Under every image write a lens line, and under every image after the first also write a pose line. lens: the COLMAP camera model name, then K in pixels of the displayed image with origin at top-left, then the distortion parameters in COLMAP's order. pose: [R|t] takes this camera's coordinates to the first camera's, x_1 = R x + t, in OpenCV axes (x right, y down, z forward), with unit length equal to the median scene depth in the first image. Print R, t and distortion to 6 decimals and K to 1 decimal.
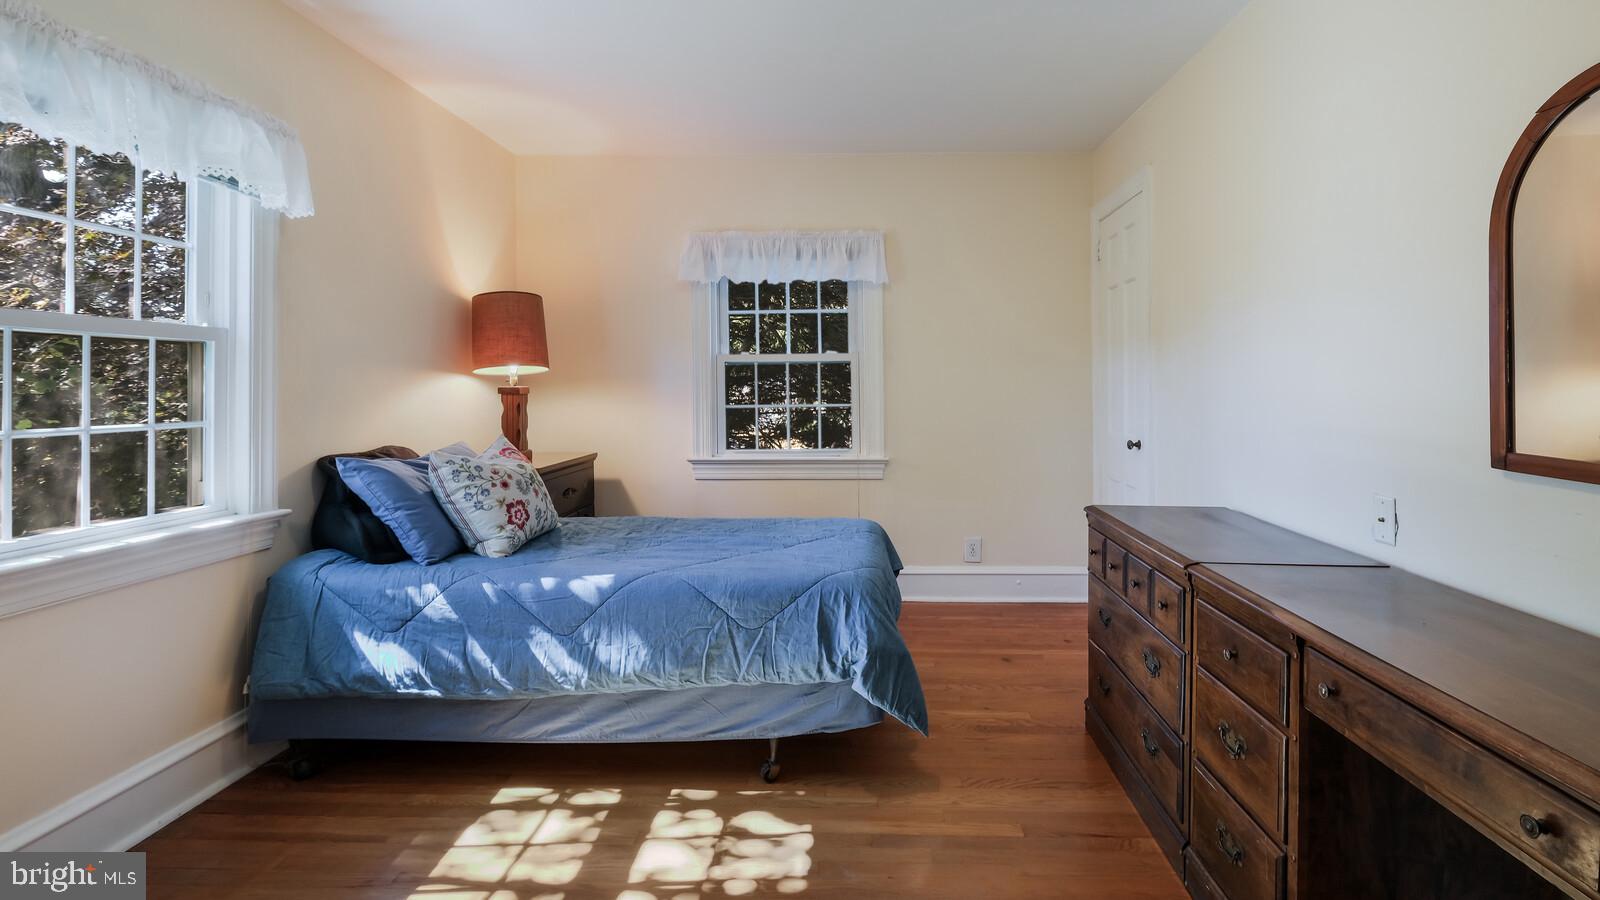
lens RADIAL K [[709.8, 0, 793.5], [0, 709.8, 389.6], [0, 0, 1]] dist [-0.007831, -0.000724]
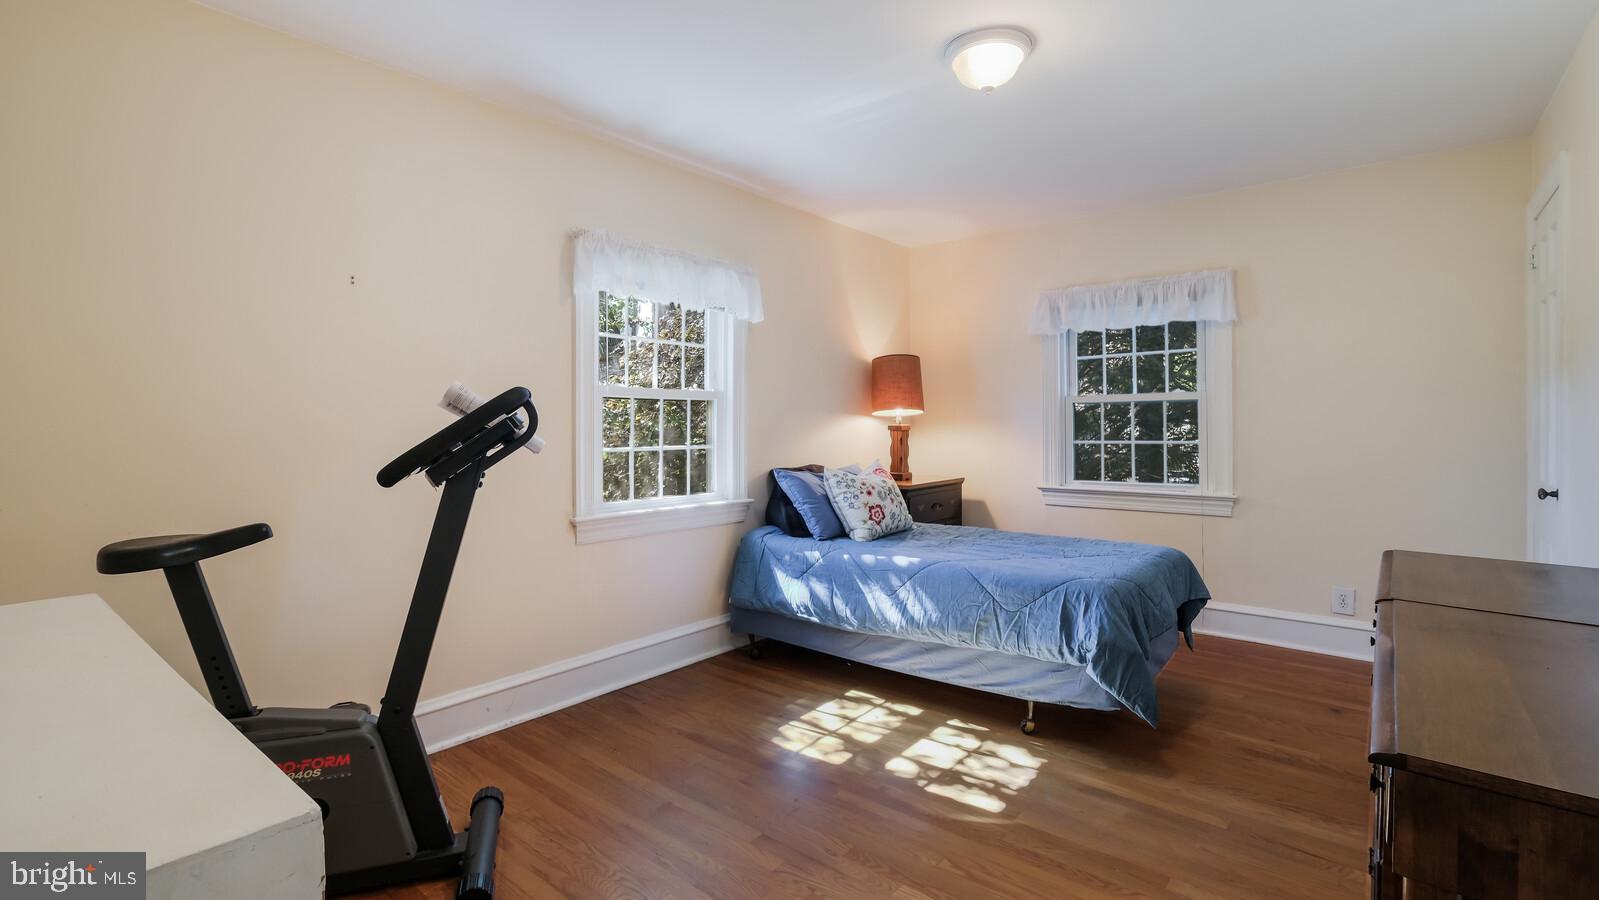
lens RADIAL K [[709.4, 0, 803.9], [0, 709.4, 438.1], [0, 0, 1]] dist [-0.007831, -0.000724]
pose [[0.786913, 0.010341, -0.616977, 0.426469], [0.000106, 0.999857, 0.016893, -0.002861], [0.617064, -0.013359, 0.786799, -0.246845]]
